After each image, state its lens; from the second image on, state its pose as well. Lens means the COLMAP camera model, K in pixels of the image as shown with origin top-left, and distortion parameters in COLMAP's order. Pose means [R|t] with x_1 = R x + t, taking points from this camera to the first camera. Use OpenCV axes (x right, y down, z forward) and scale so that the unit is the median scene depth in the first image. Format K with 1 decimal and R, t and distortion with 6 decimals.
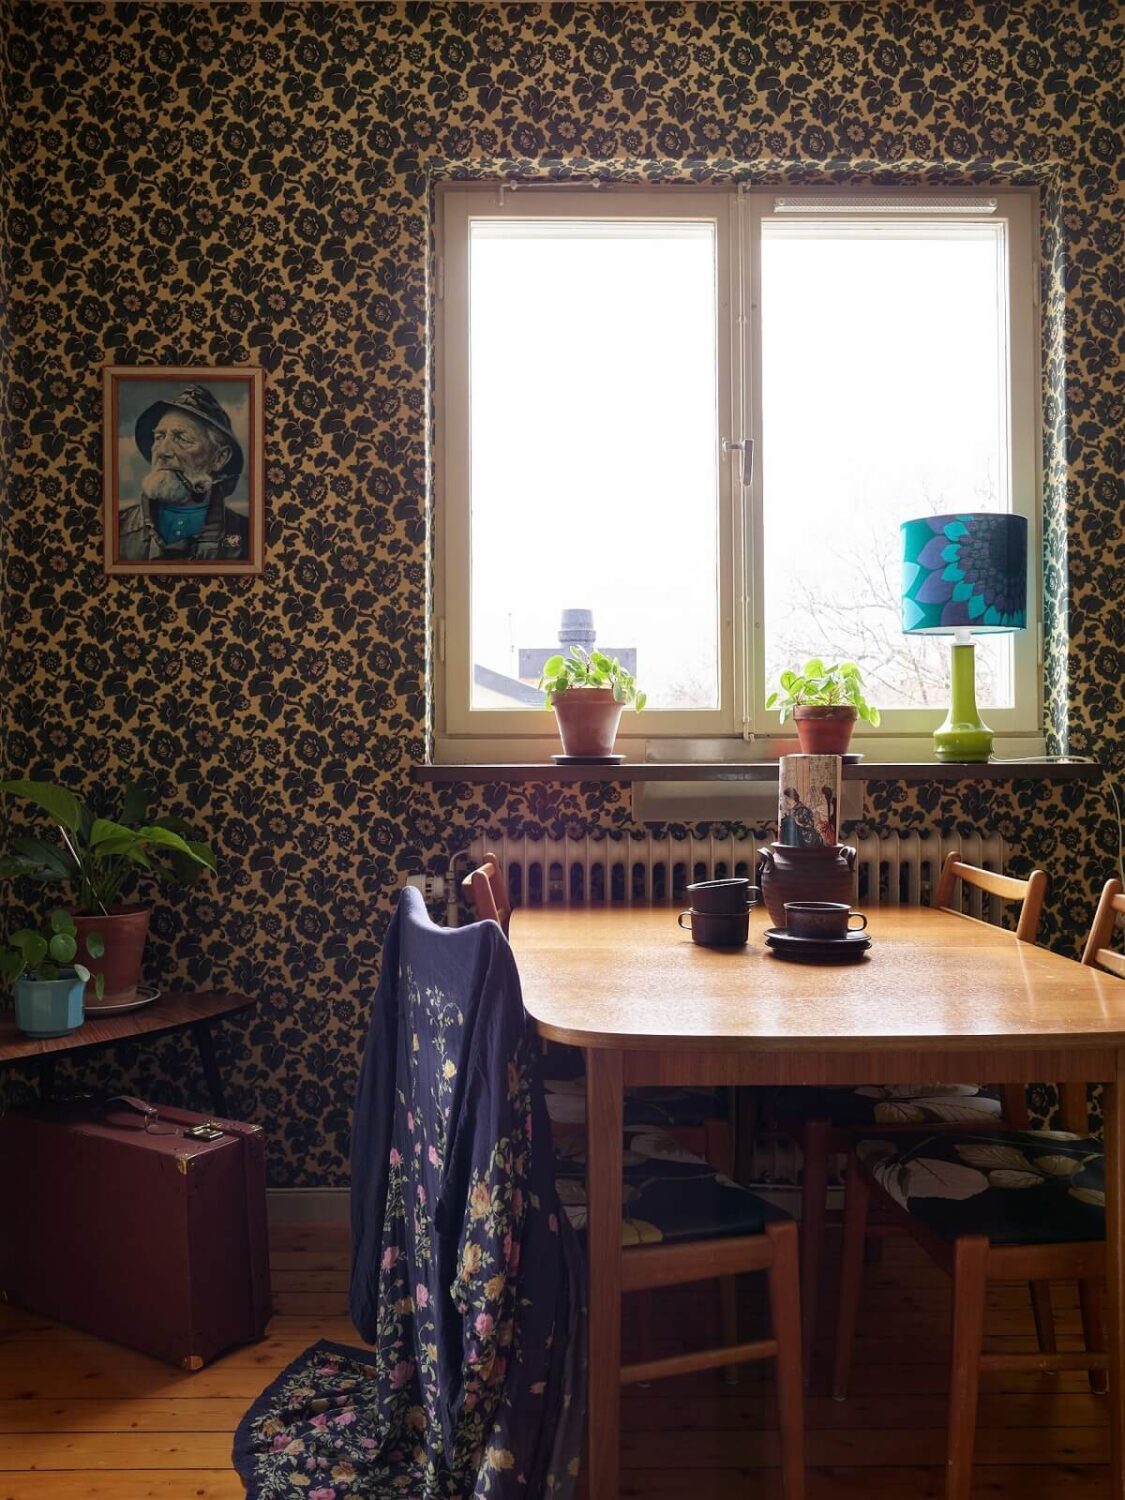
lens RADIAL K [[1321.9, 0, 549.4], [0, 1321.9, 750.7], [0, 0, 1]] dist [-0.007462, -0.017437]
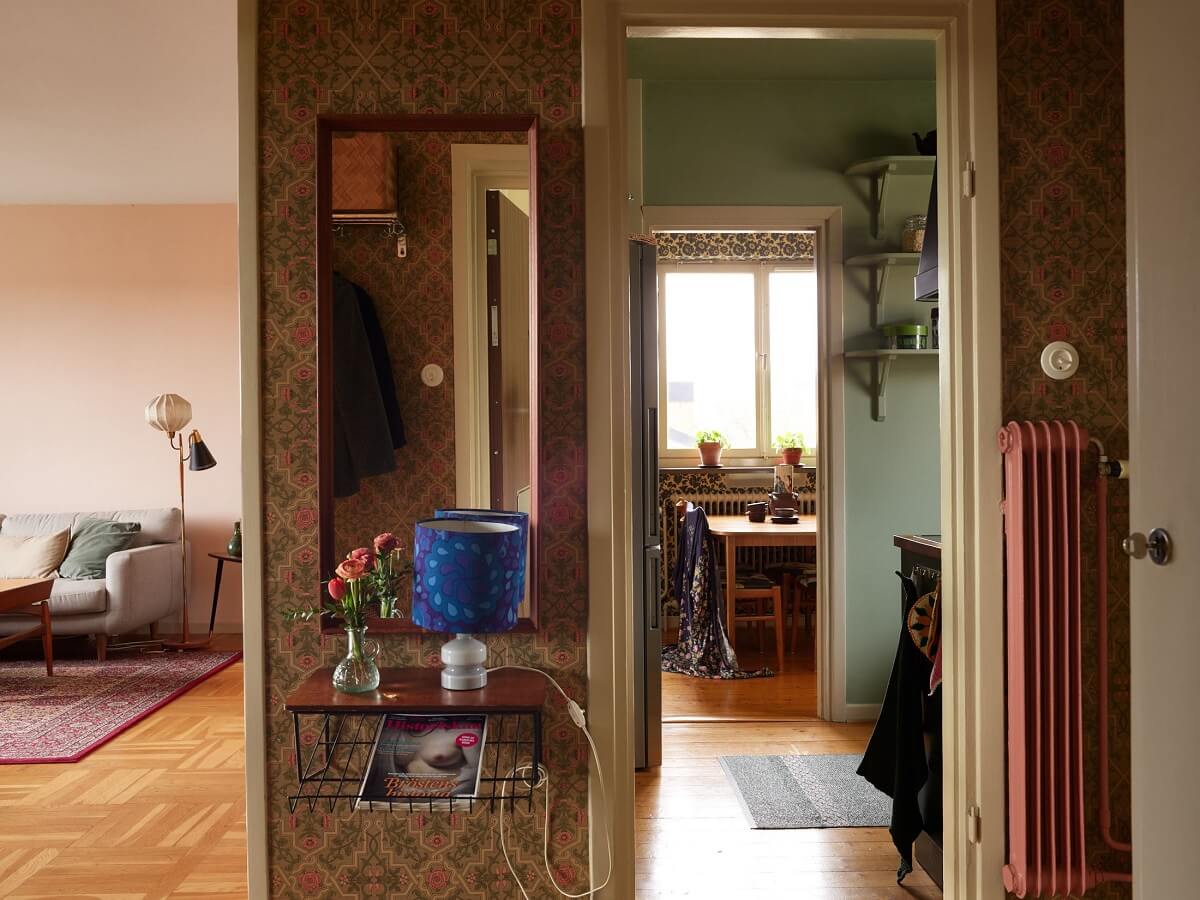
lens RADIAL K [[1057.5, 0, 598.5], [0, 1057.5, 453.6], [0, 0, 1]] dist [-0.007462, -0.017437]
pose [[0.999852, -0.006319, -0.015997, -0.181204], [0.006392, 0.999970, 0.004473, -0.033326], [0.015968, -0.004574, 0.999862, -1.340262]]
